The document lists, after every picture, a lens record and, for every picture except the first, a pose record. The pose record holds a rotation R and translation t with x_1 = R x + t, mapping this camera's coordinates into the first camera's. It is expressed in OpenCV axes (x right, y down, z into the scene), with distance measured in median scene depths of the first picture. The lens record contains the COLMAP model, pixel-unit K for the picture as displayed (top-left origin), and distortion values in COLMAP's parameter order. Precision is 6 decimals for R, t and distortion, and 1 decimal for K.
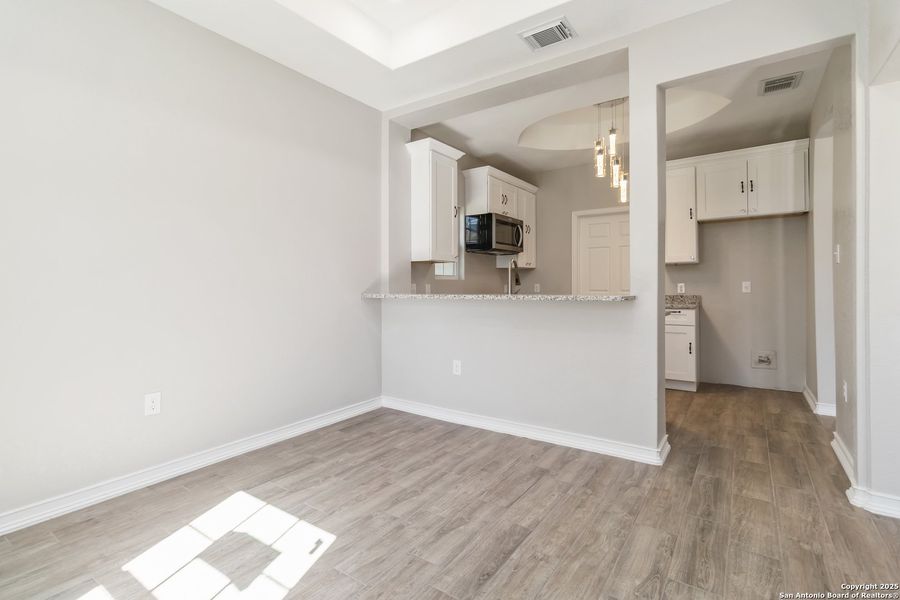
lens RADIAL K [[426.6, 0, 451.3], [0, 426.6, 284.4], [0, 0, 1]] dist [0.003308, 0.000481]
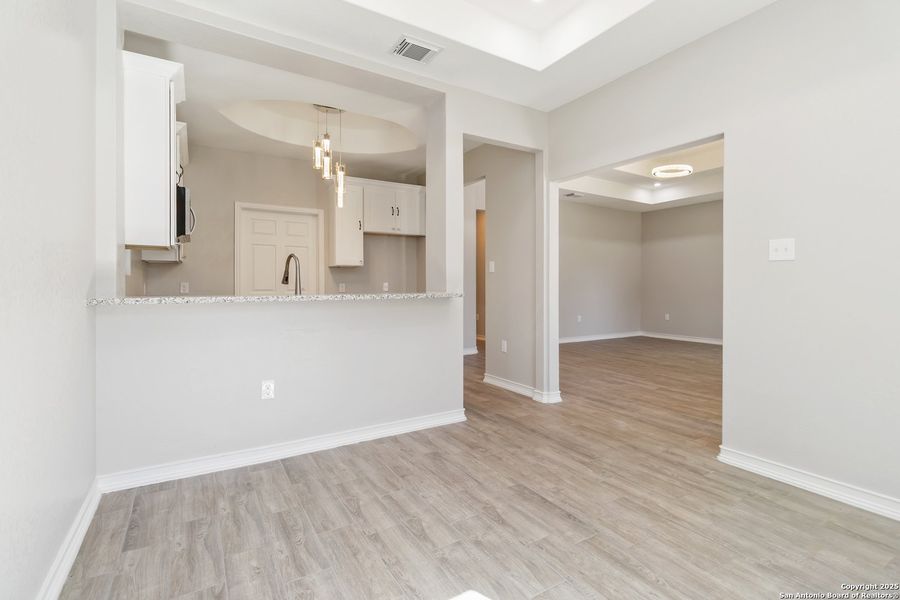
lens RADIAL K [[422.8, 0, 453.2], [0, 422.8, 286.4], [0, 0, 1]] dist [0.001280, 0.000434]
pose [[0.399786, 0.002145, 0.916606, -0.747514], [-0.005266, 0.999986, -0.000044, 0.007127], [-0.916594, -0.004810, 0.399791, 0.516952]]
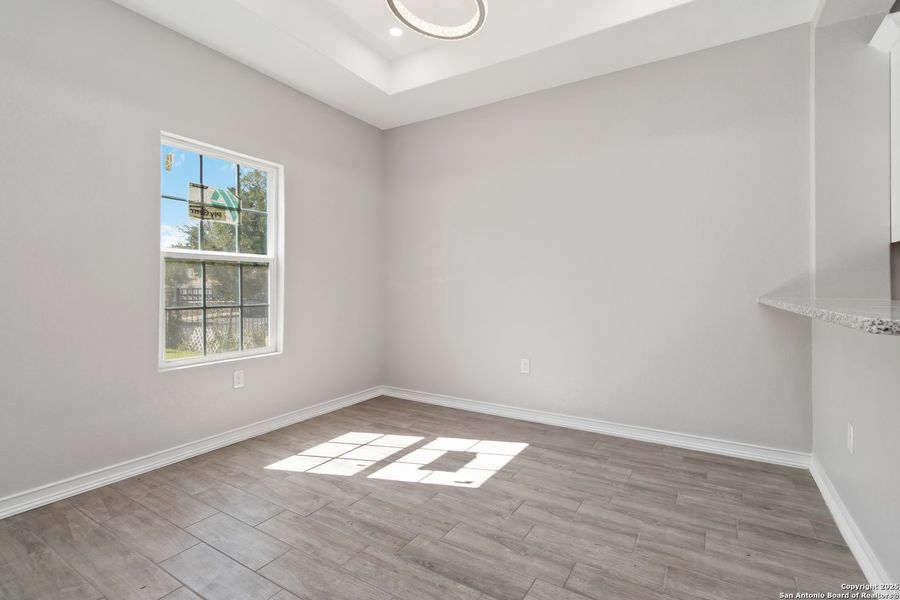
lens RADIAL K [[422.8, 0, 453.2], [0, 422.8, 286.4], [0, 0, 1]] dist [0.001280, 0.000434]
pose [[0.050833, 0.000004, -0.998707, 0.698905], [0.003722, 0.999993, 0.000193, 0.002217], [0.998700, -0.003727, 0.050832, 0.633983]]
